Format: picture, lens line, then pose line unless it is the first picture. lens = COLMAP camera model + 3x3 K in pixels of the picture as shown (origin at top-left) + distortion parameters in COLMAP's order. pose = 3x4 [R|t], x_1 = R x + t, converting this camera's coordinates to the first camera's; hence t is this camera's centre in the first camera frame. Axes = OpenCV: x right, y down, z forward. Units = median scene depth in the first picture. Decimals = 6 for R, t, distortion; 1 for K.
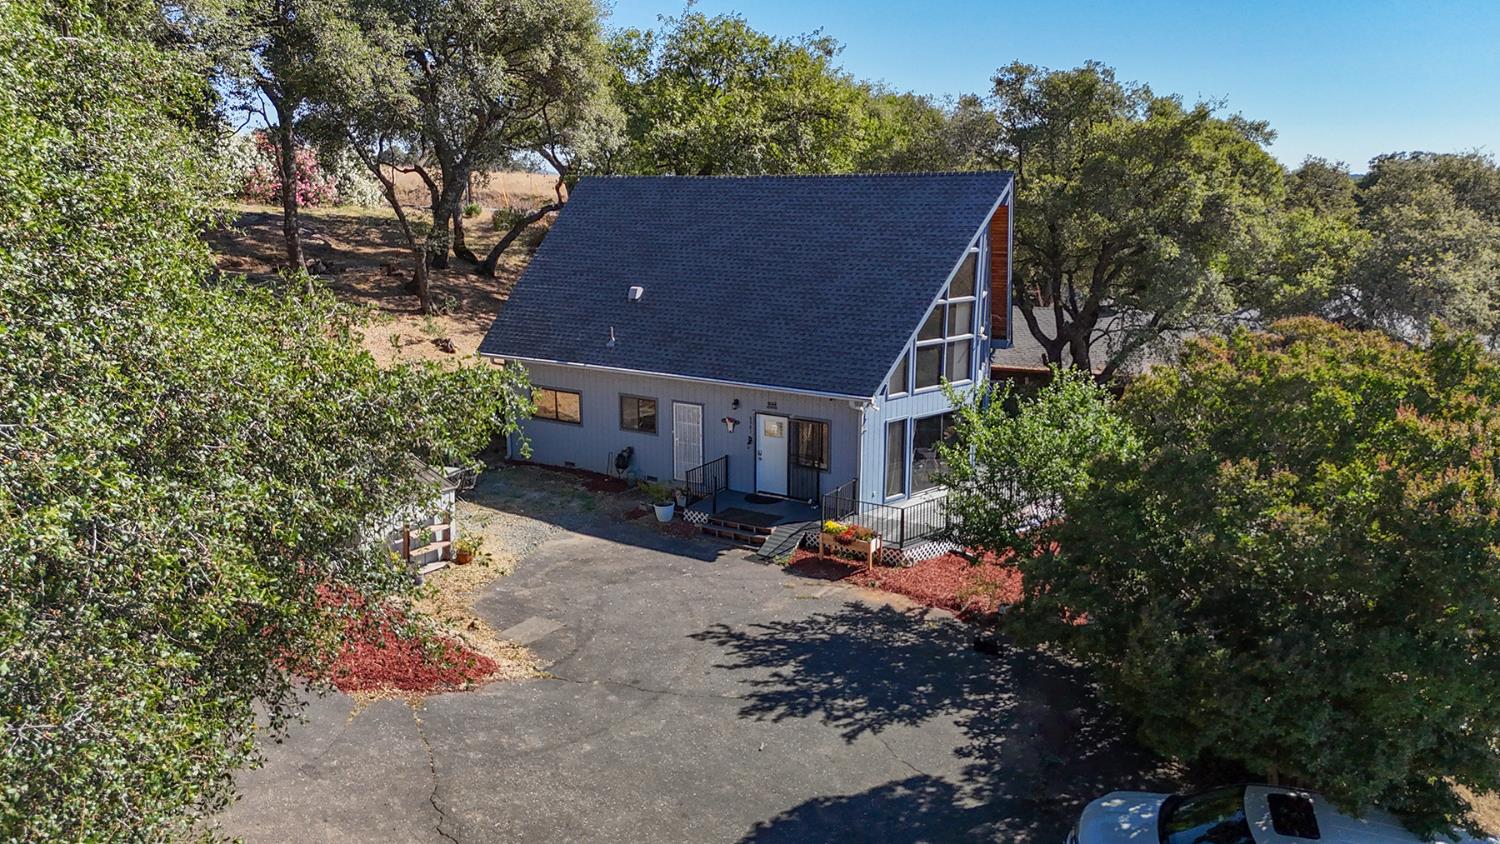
lens RADIAL K [[1092.4, 0, 747.4], [0, 1092.4, 415.5], [0, 0, 1]] dist [0.073817, -0.070452]
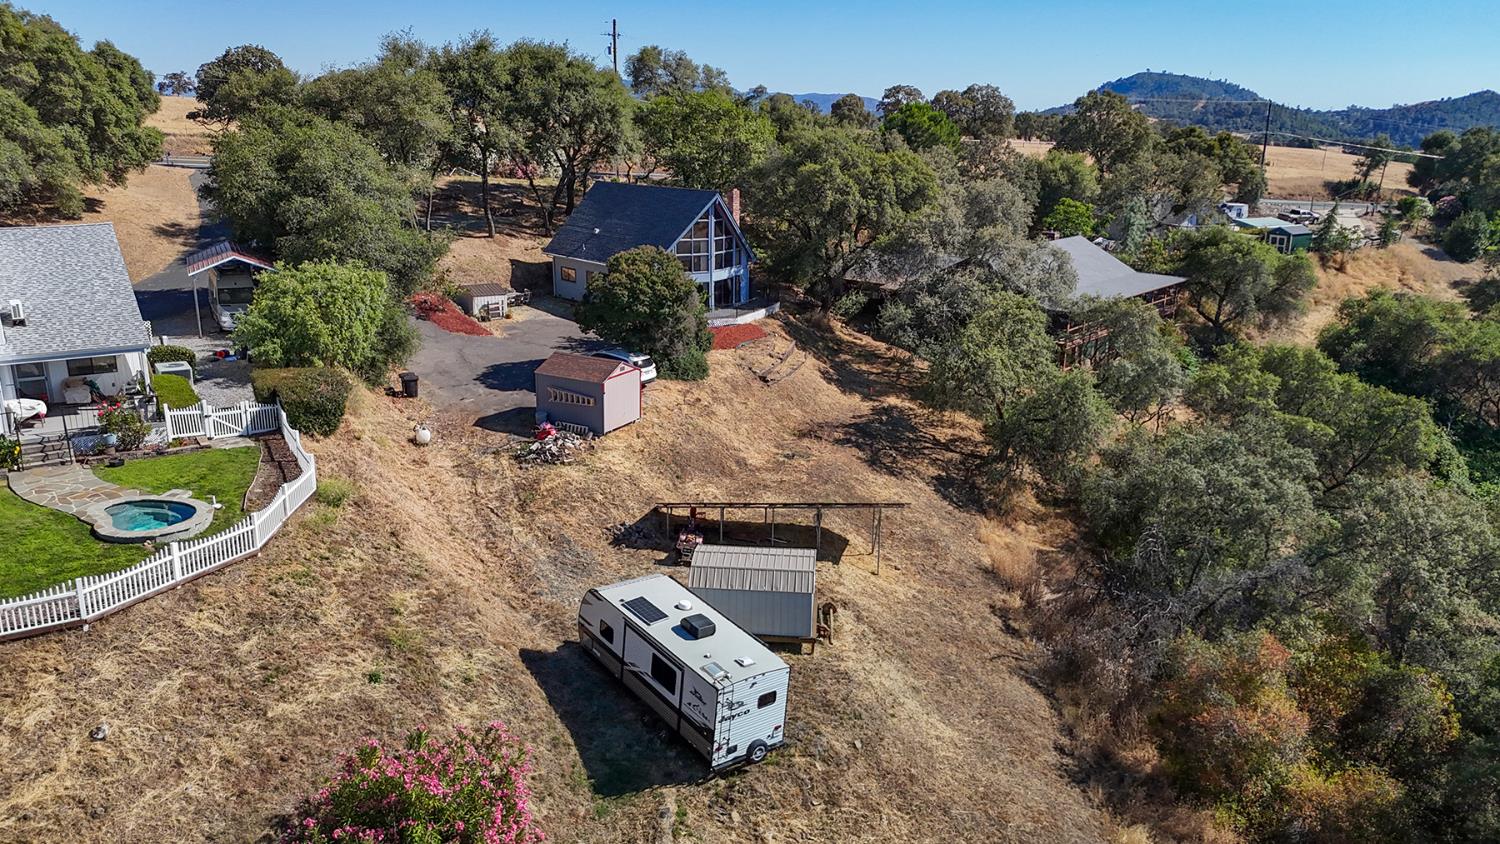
lens RADIAL K [[1092.4, 0, 747.4], [0, 1092.4, 415.5], [0, 0, 1]] dist [0.073817, -0.070452]
pose [[0.957319, 0.091326, -0.274226, 1.062997], [-0.075150, 0.994786, 0.068946, 0.123366], [0.279093, -0.045395, 0.959191, -1.494225]]
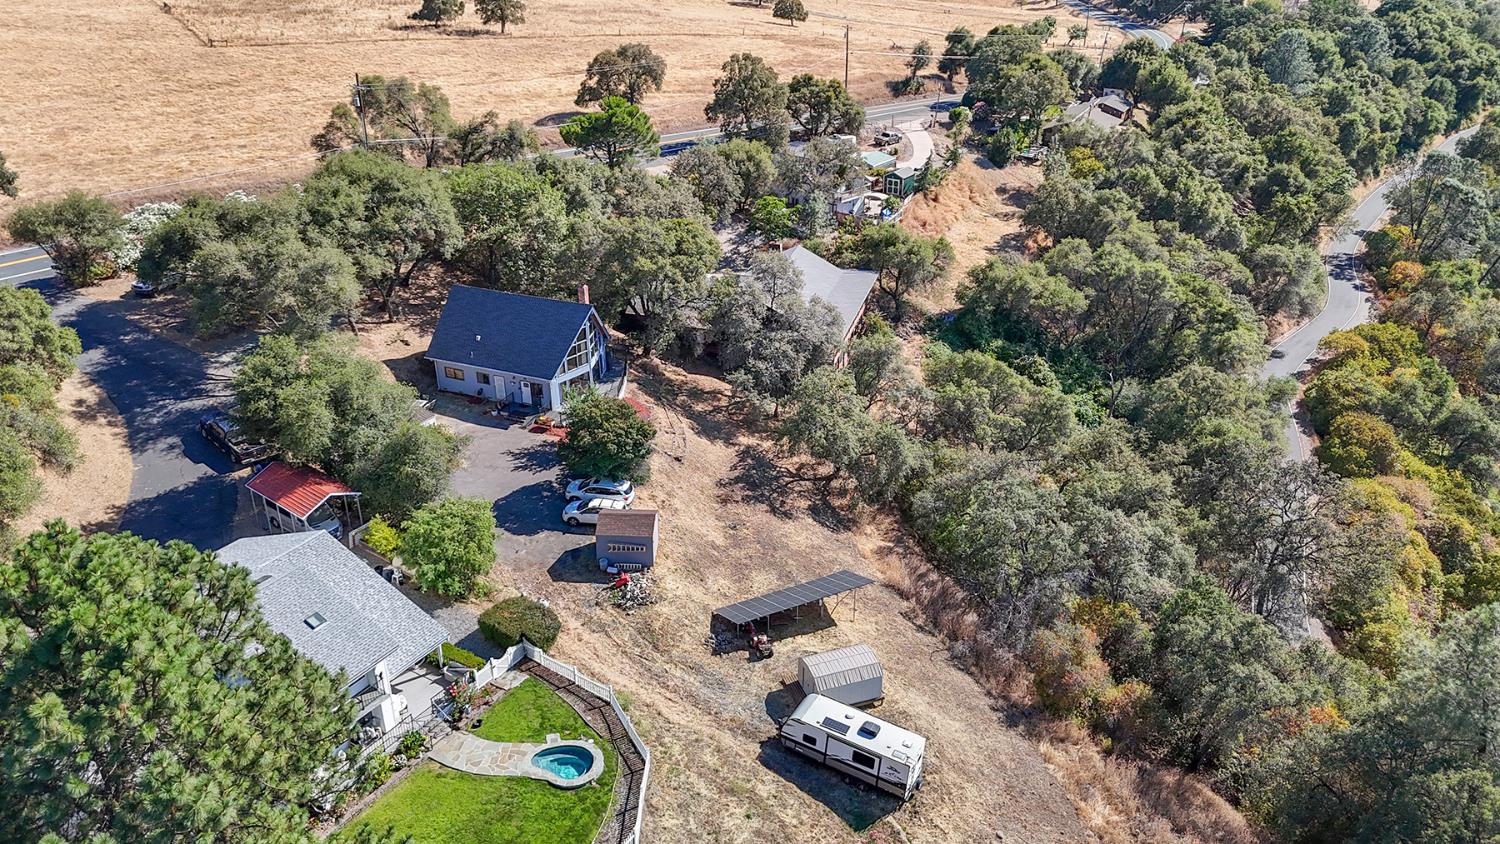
lens RADIAL K [[1092.4, 0, 747.4], [0, 1092.4, 415.5], [0, 0, 1]] dist [0.073817, -0.070452]
pose [[0.990765, -0.061878, 0.120646, 0.282272], [0.031341, 0.970209, 0.240233, -0.673959], [-0.131917, -0.234234, 0.963189, -2.300156]]
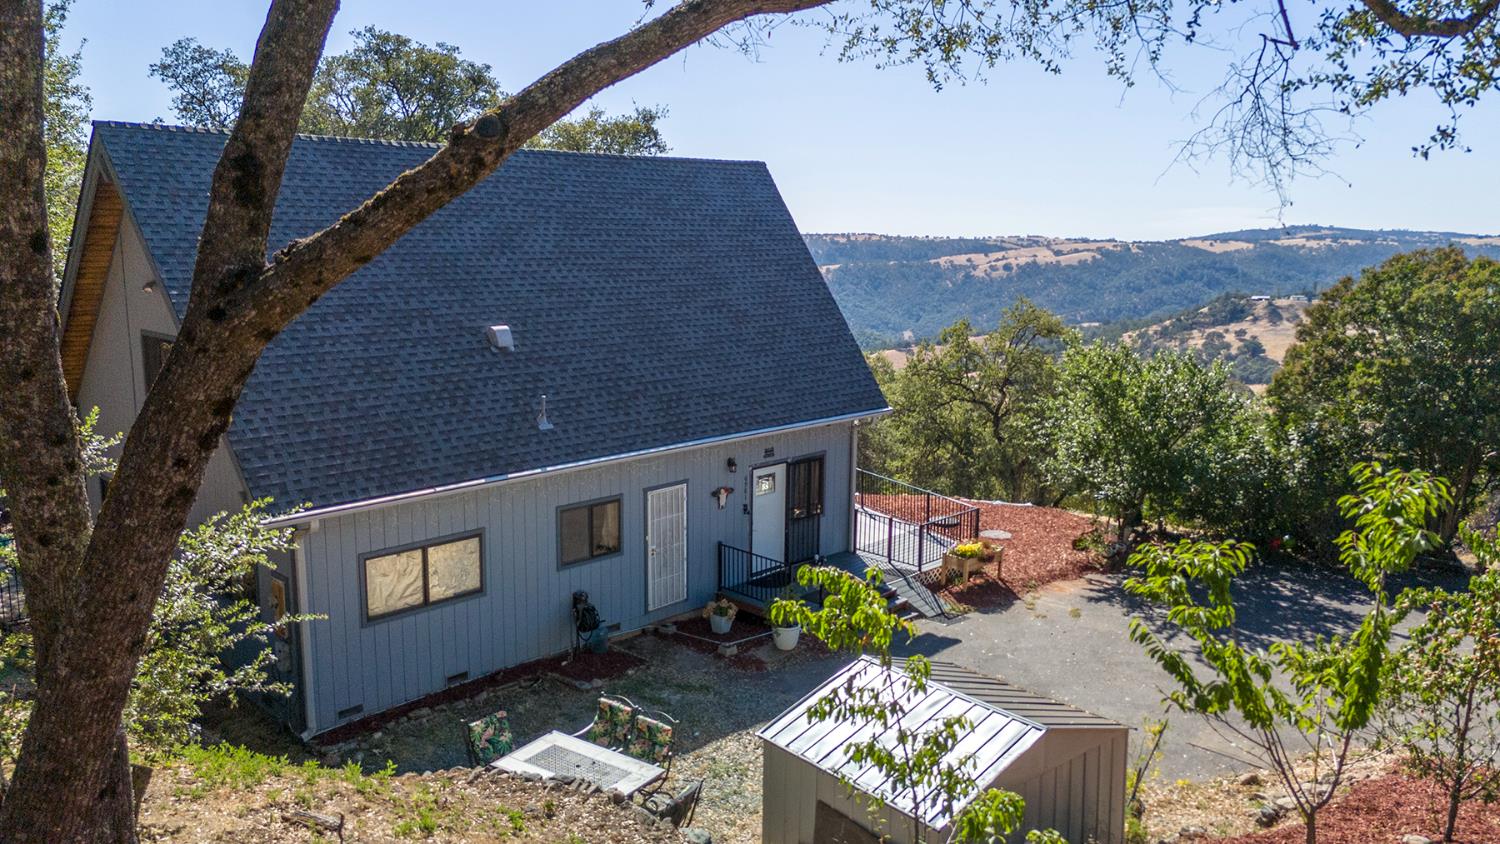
lens RADIAL K [[1092.4, 0, 747.4], [0, 1092.4, 415.5], [0, 0, 1]] dist [0.073817, -0.070452]
pose [[0.229543, -0.159288, 0.960176, -0.693680], [0.204864, 0.972324, 0.112328, -0.121085], [-0.951494, 0.170922, 0.255823, 0.812565]]
